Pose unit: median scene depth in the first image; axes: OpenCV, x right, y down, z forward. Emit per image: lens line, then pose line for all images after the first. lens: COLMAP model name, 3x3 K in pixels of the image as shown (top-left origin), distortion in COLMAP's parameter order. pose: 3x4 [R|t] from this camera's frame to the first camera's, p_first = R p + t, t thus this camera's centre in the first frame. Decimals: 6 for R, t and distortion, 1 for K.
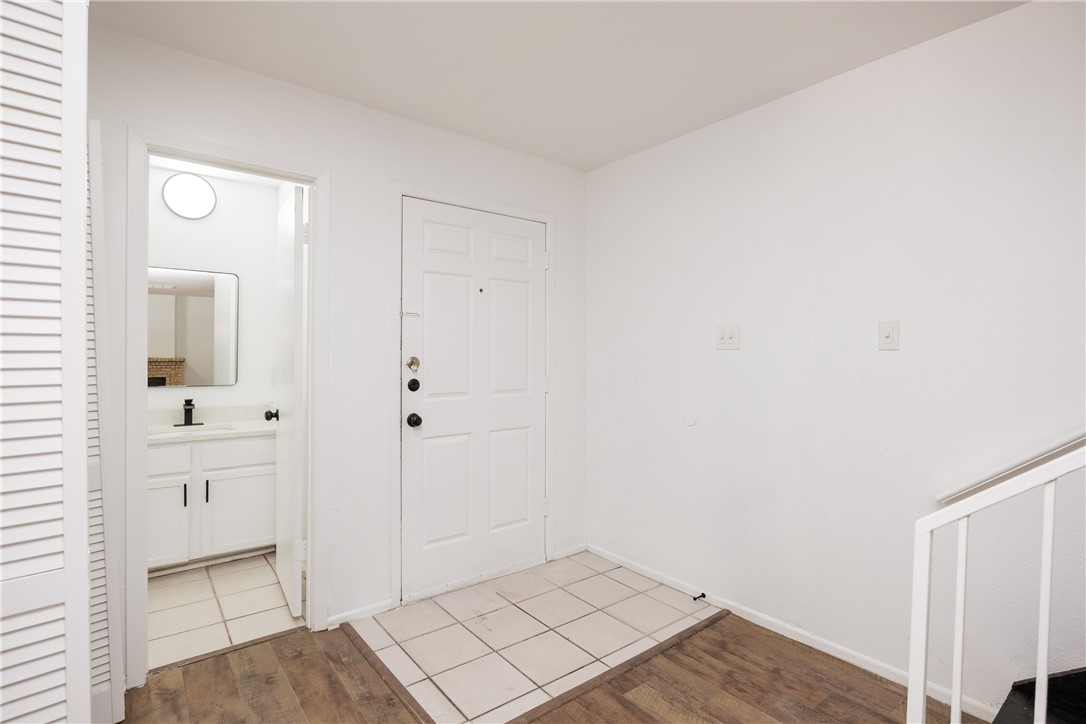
lens RADIAL K [[542.4, 0, 538.9], [0, 542.4, 346.5], [0, 0, 1]] dist [-0.024581, -0.000176]
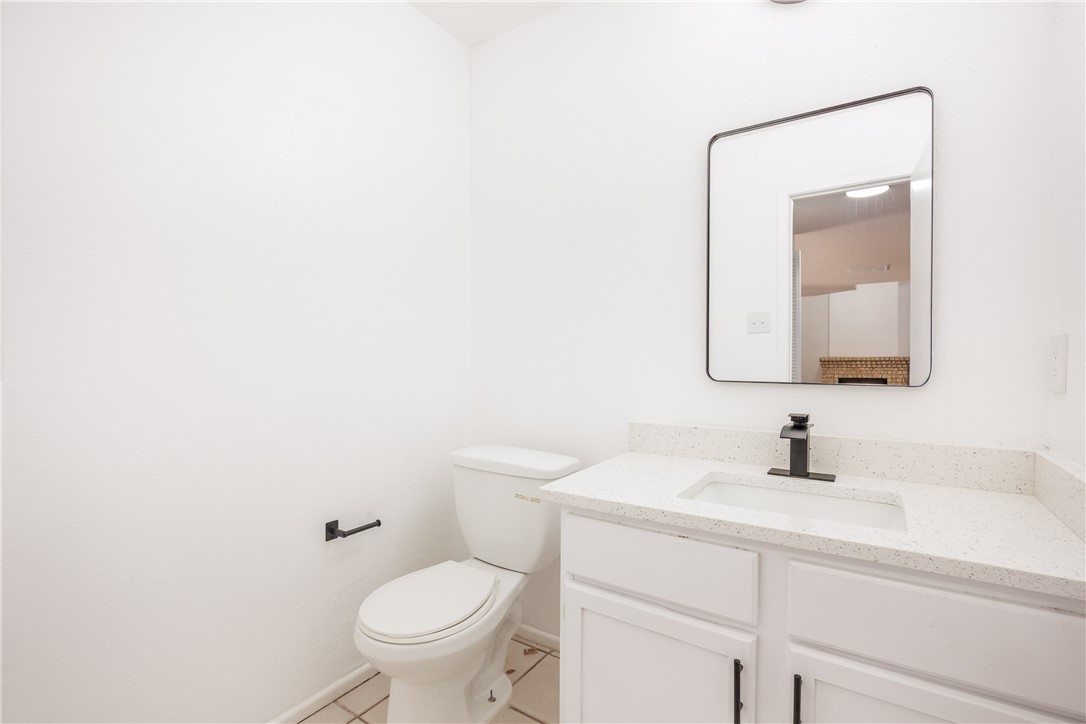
lens RADIAL K [[500.7, 0, 543.0], [0, 500.7, 362.0], [0, 0, 1]] dist [-0.000963, -0.000098]
pose [[0.326738, 0.007939, -0.945082, -0.345421], [0.013920, 0.999816, 0.013212, 0.048473], [0.945012, -0.017473, 0.326568, 0.679857]]
